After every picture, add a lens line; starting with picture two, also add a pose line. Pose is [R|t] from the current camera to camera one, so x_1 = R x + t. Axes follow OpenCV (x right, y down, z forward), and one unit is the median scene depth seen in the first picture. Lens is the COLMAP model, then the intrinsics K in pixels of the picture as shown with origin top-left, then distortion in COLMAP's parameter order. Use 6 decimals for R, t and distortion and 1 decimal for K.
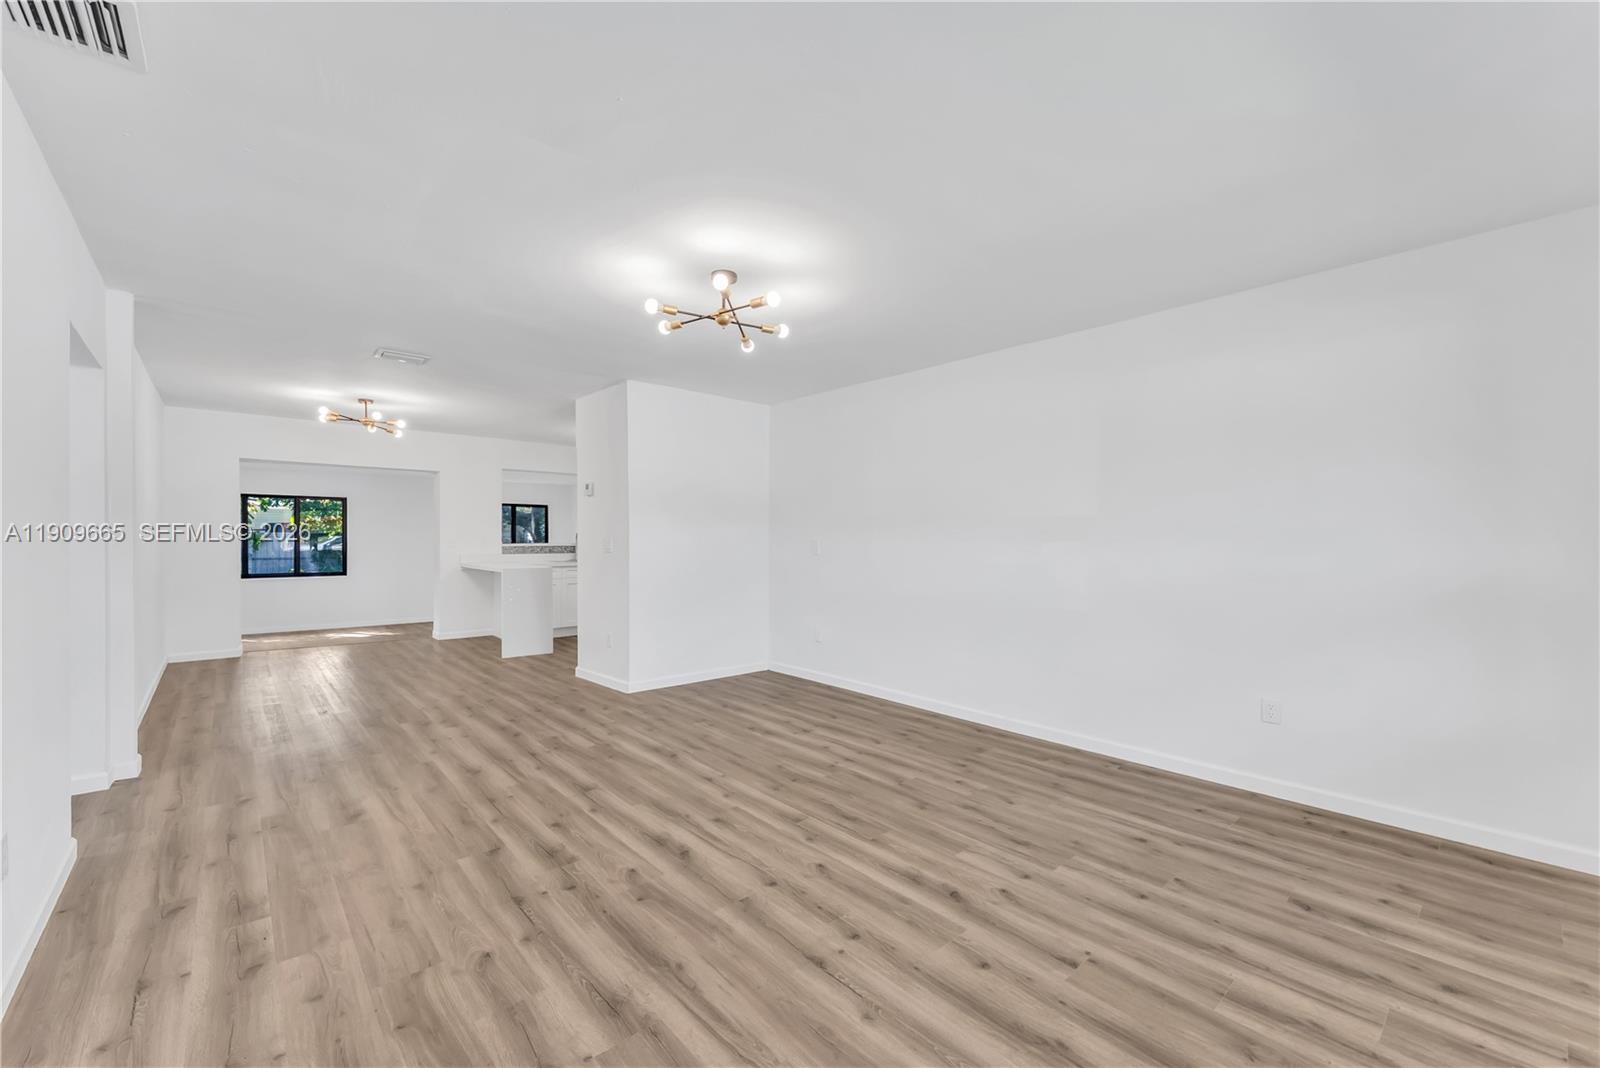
lens RADIAL K [[612.1, 0, 806.1], [0, 612.1, 542.3], [0, 0, 1]] dist [0.000749, 0.000413]
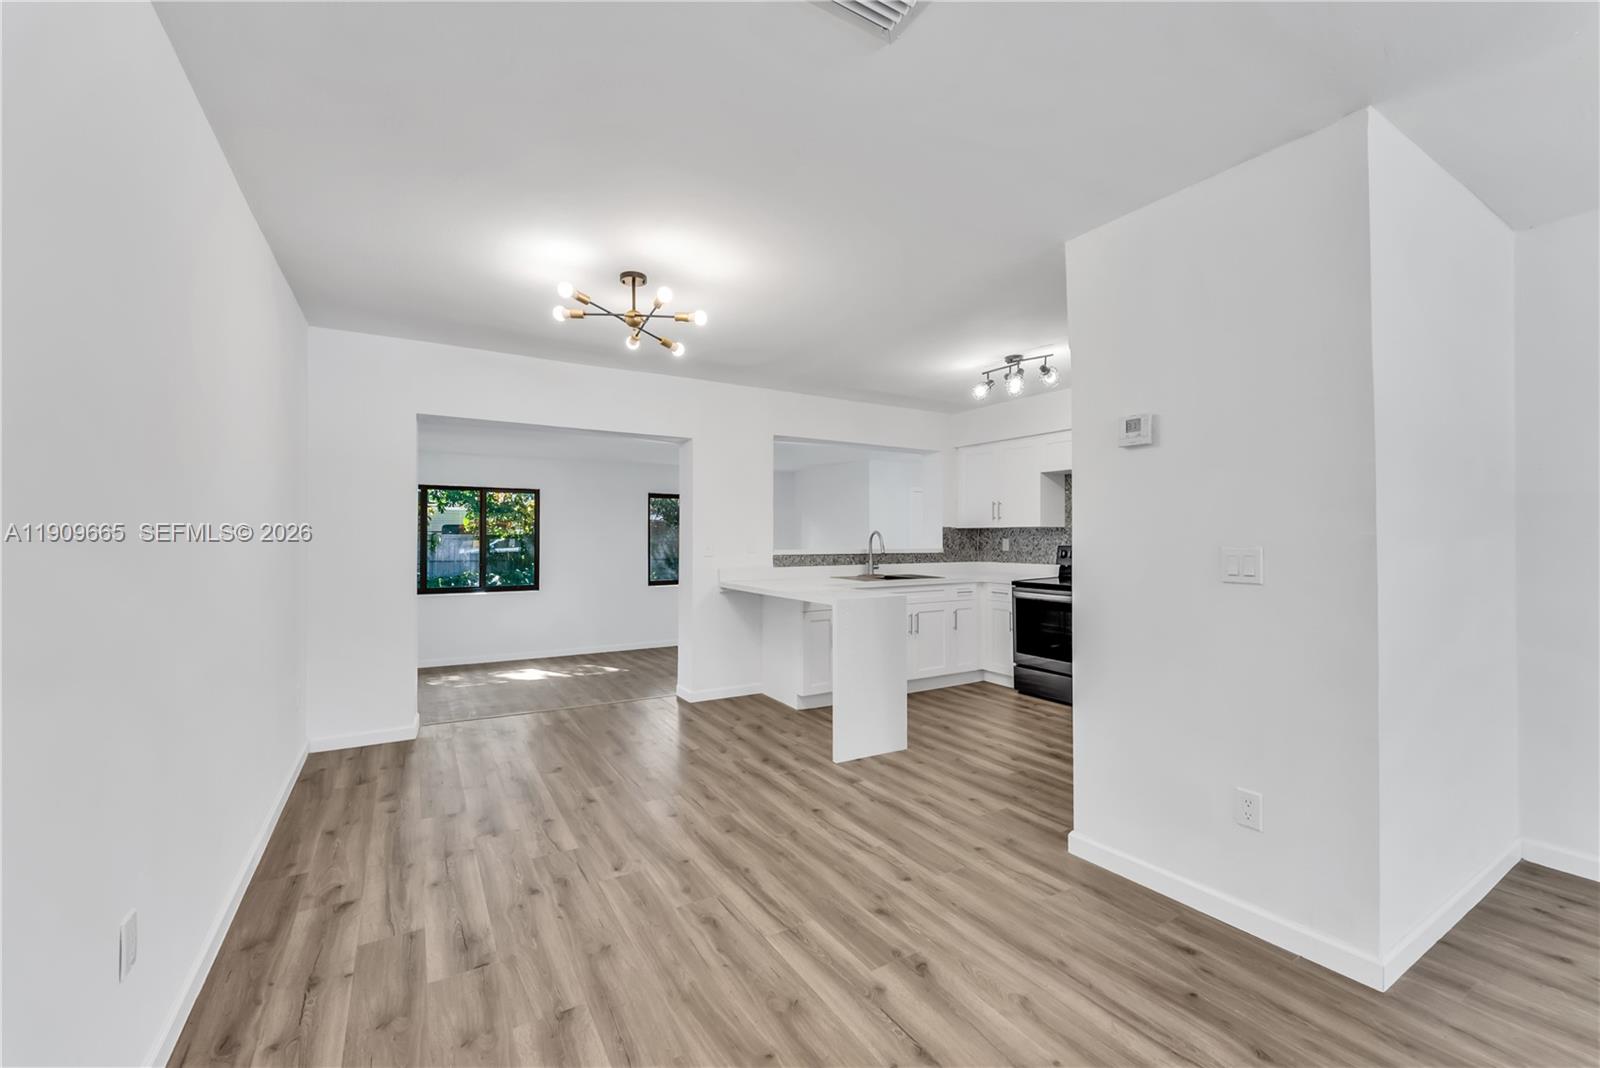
lens RADIAL K [[612.1, 0, 806.1], [0, 612.1, 542.3], [0, 0, 1]] dist [0.000749, 0.000413]
pose [[0.983767, 0.010579, -0.179141, -0.290961], [-0.013485, 0.999796, -0.015016, 0.001404], [0.178945, 0.017188, 0.983709, 0.312908]]
